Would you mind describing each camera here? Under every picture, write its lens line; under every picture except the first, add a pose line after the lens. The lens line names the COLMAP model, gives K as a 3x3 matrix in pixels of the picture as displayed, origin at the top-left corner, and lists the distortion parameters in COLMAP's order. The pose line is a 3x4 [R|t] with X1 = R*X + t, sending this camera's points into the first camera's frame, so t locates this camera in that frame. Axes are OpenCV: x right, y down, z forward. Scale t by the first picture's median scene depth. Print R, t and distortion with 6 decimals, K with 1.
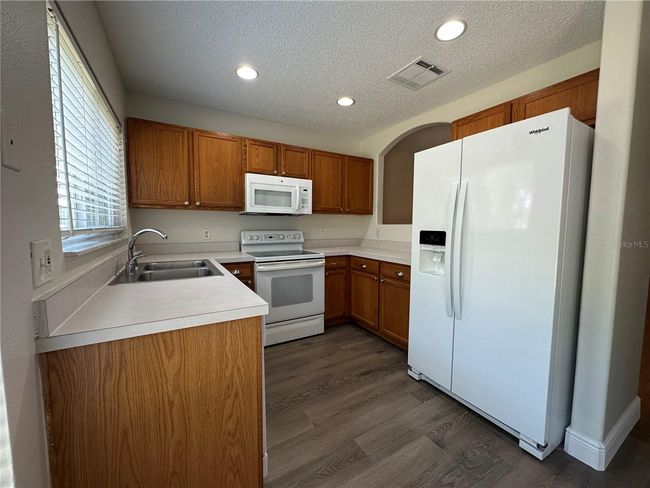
lens RADIAL K [[260.1, 0, 325.2], [0, 260.1, 244.7], [0, 0, 1]] dist [-0.001815, 0.000591]
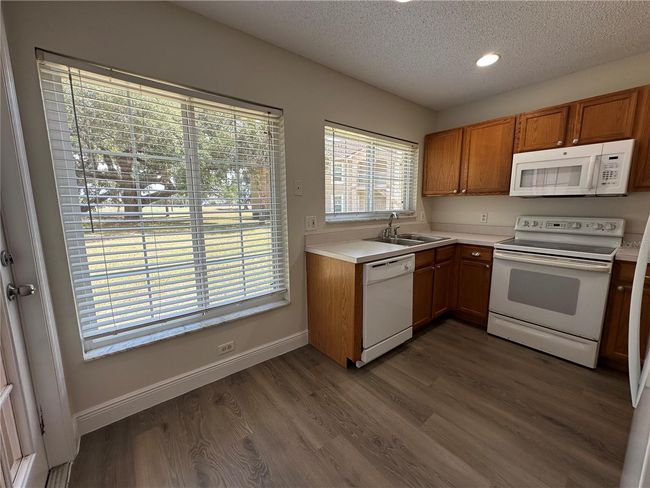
lens RADIAL K [[260.1, 0, 324.5], [0, 260.1, 243.6], [0, 0, 1]] dist [-0.001815, 0.000591]
pose [[0.144515, 0.141781, -0.979292, 0.554414], [-0.068426, 0.988744, 0.133052, -0.033323], [0.987134, 0.047781, 0.152589, 0.193419]]
